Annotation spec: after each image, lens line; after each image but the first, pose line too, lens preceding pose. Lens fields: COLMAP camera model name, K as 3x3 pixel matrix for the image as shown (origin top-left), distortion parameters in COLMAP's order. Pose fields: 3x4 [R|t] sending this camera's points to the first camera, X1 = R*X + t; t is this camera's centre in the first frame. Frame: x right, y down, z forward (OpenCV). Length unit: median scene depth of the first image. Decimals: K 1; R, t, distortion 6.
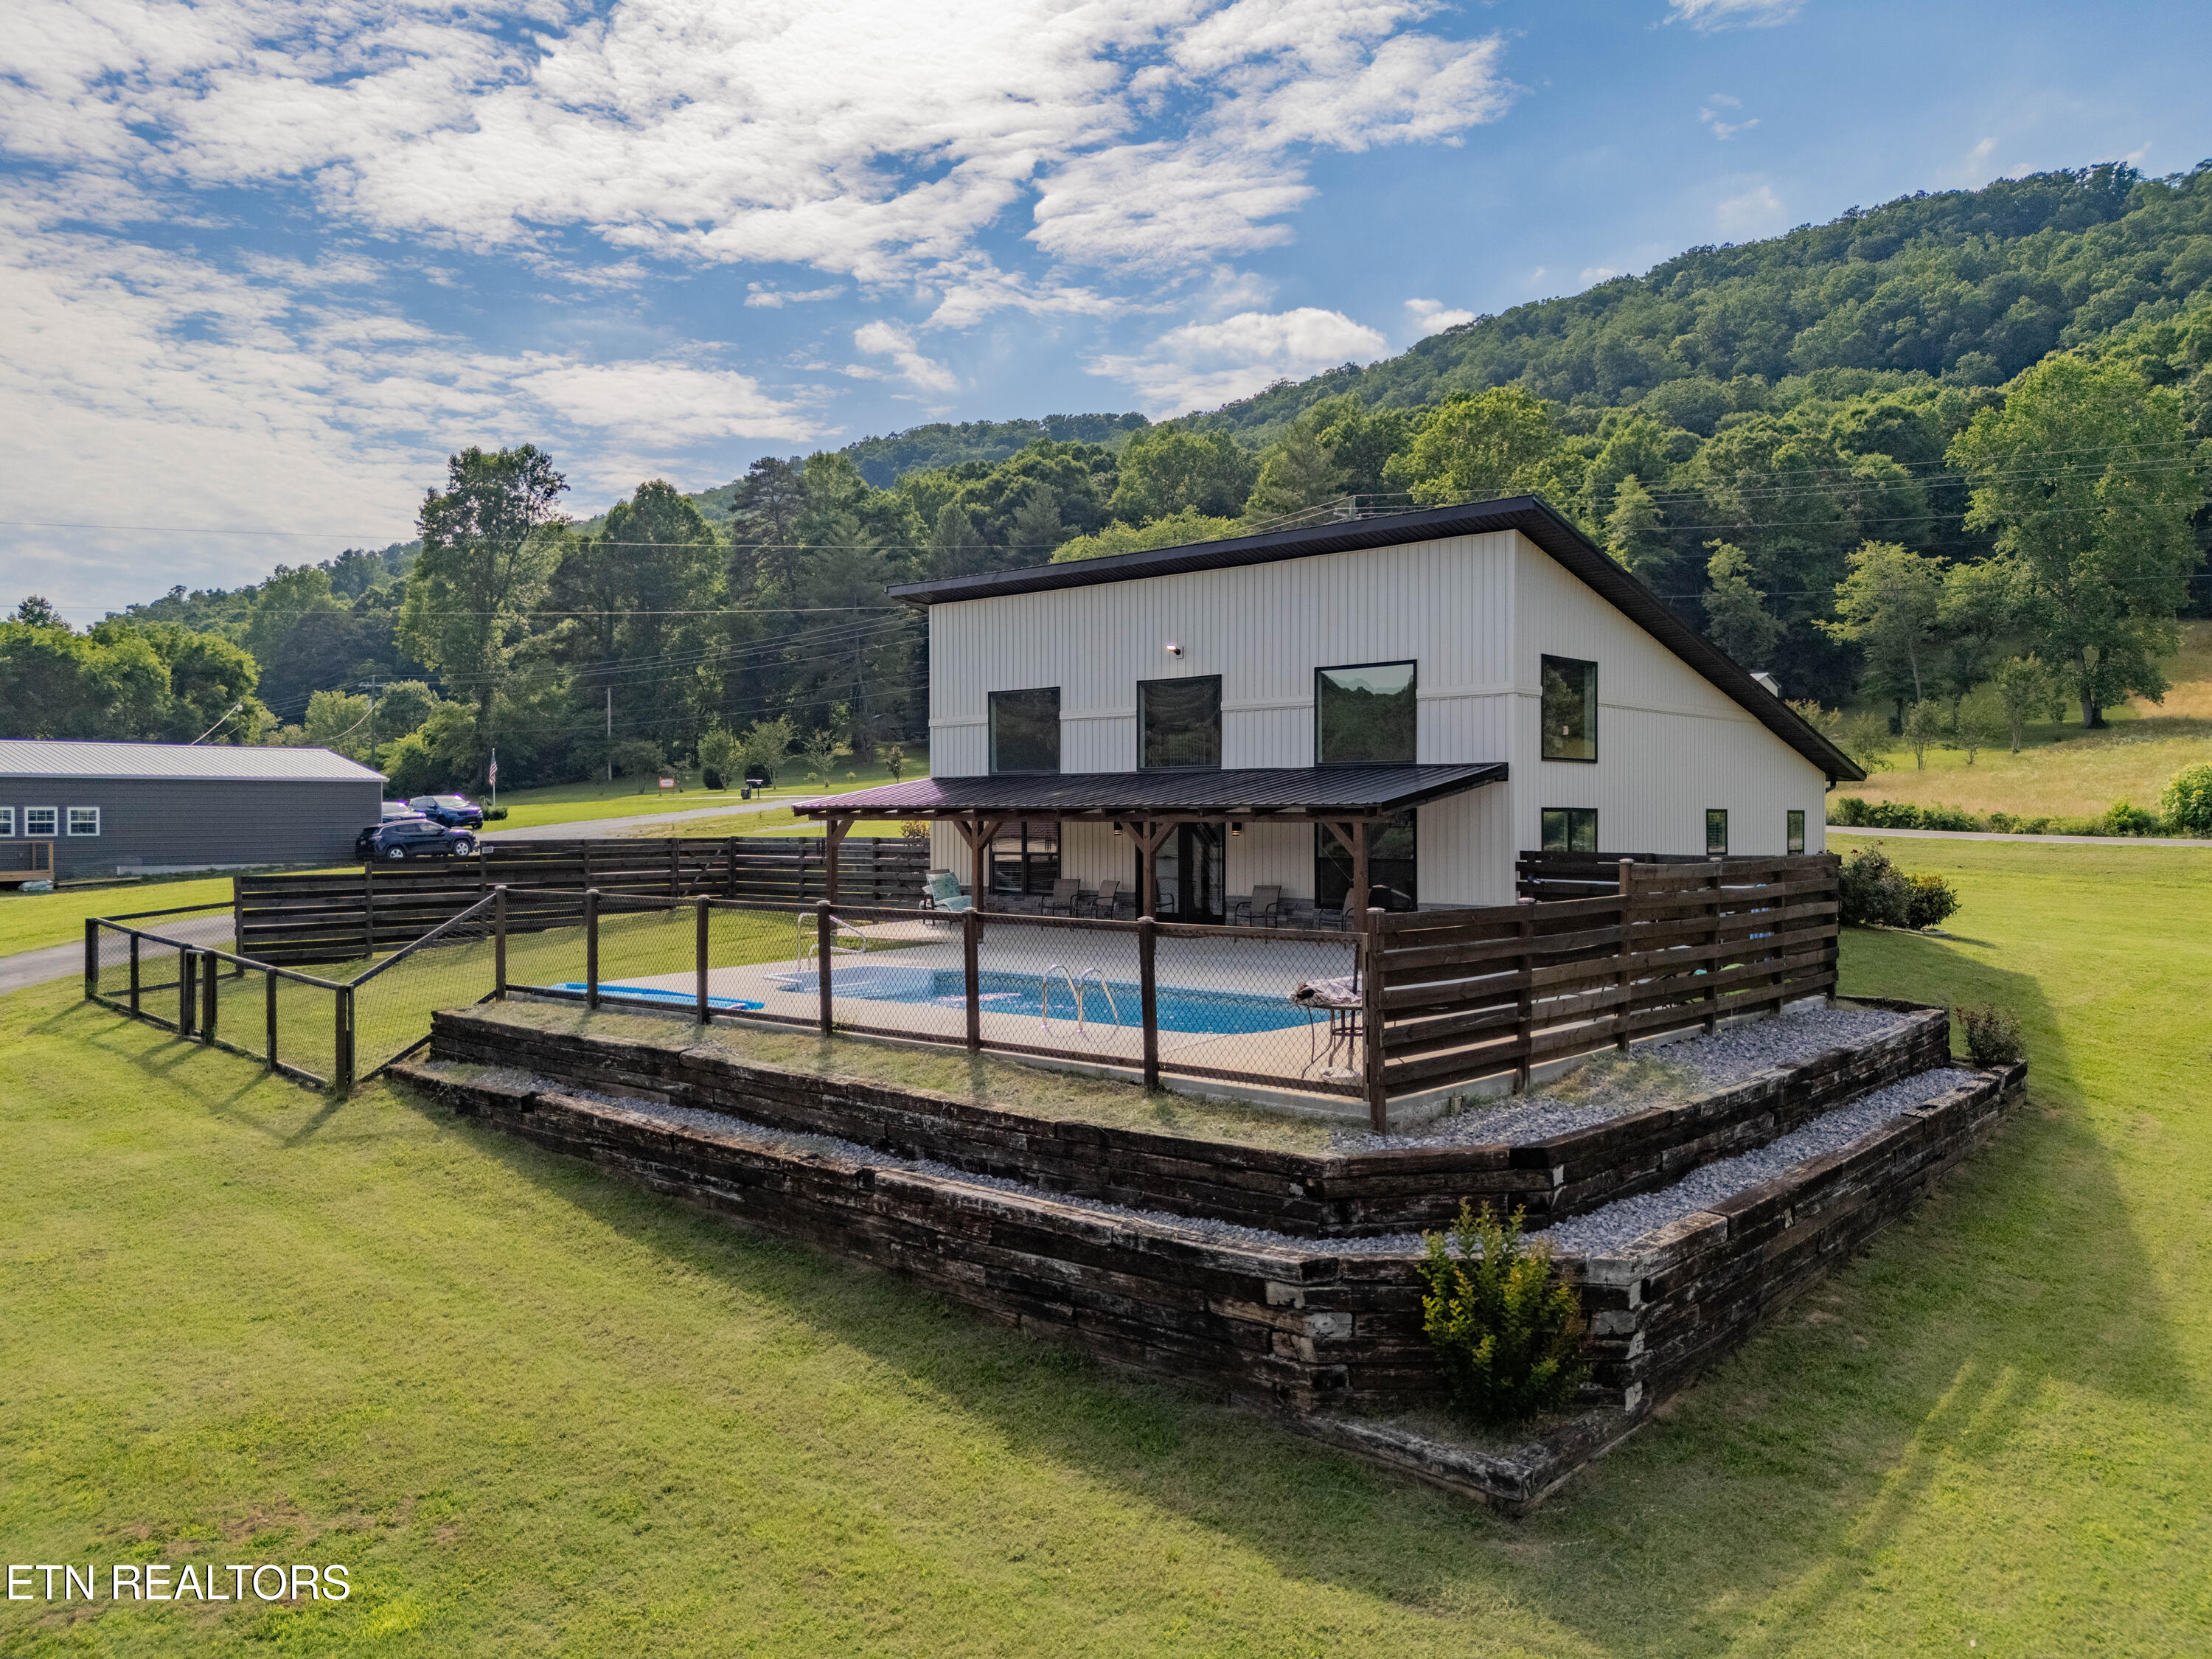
lens RADIAL K [[1704.7, 0, 1096.0], [0, 1704.7, 706.3], [0, 0, 1]] dist [0.003976, -0.000886]
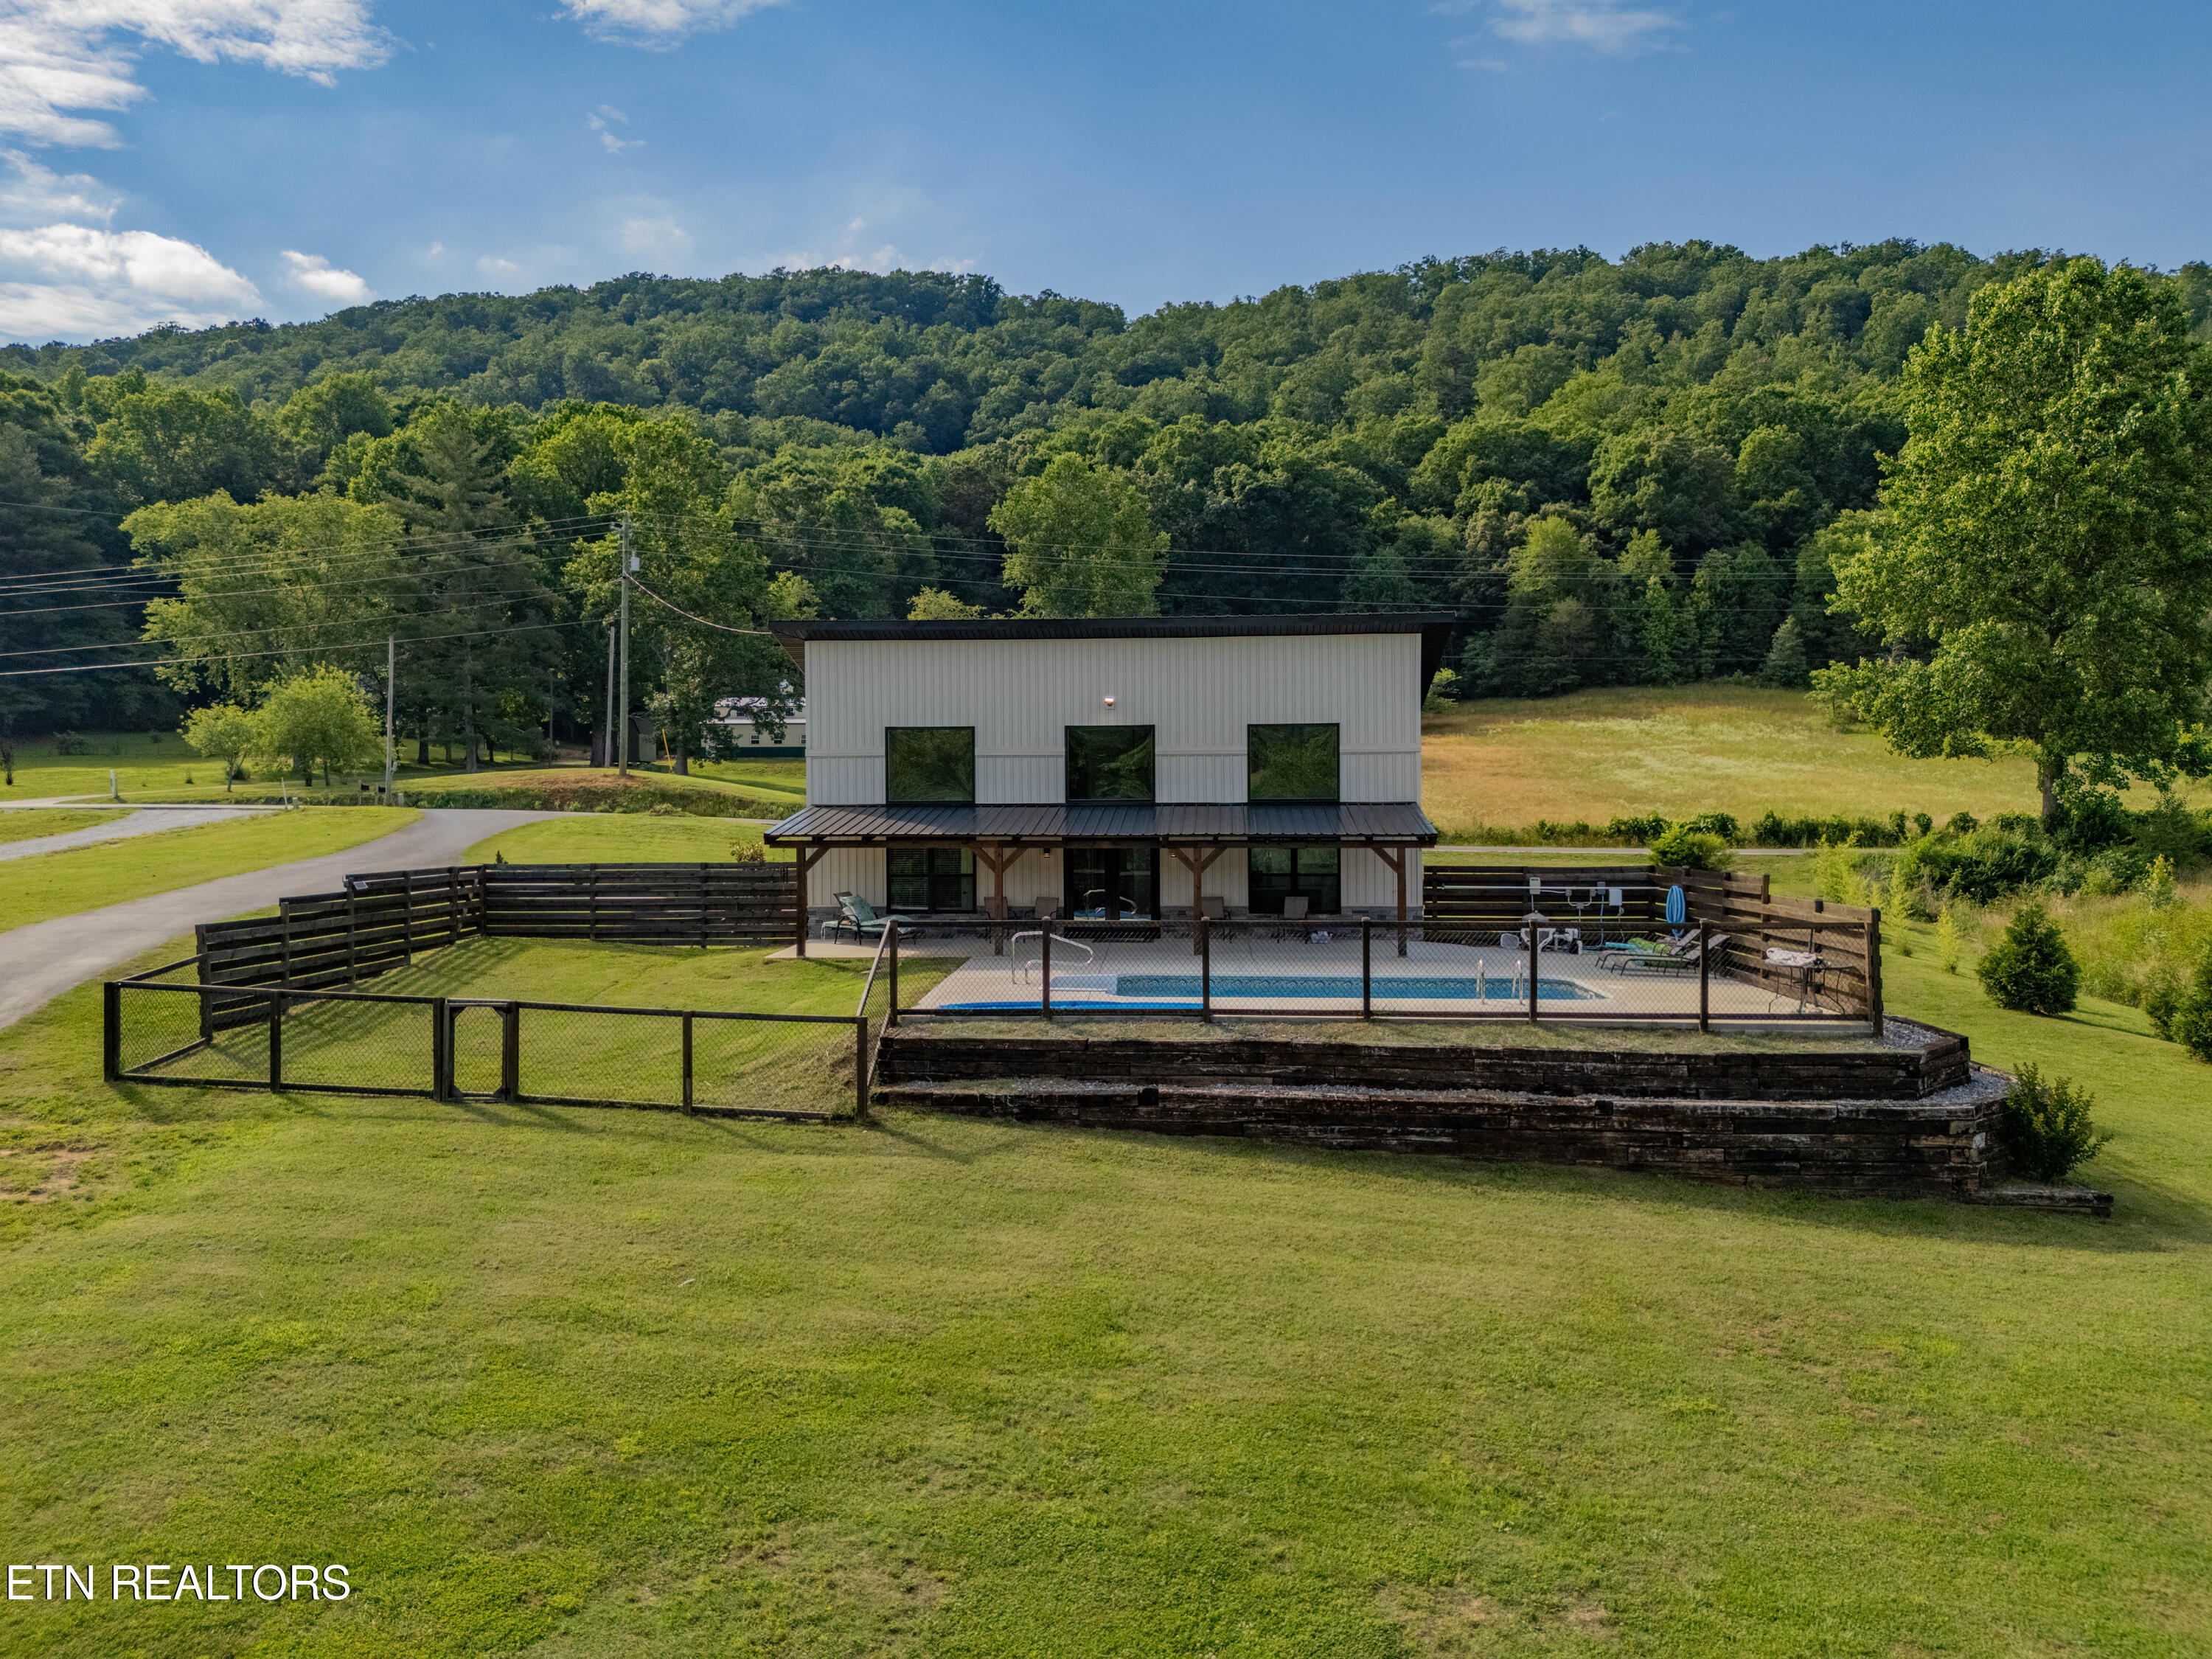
lens RADIAL K [[1670.7, 0, 1106.0], [0, 1670.7, 829.5], [0, 0, 1]] dist [0.077048, -0.061862]
pose [[0.772840, -0.006194, 0.634570, -0.139661], [-0.039003, 0.997598, 0.057239, -0.002243], [-0.633401, -0.068986, 0.770743, 0.019219]]
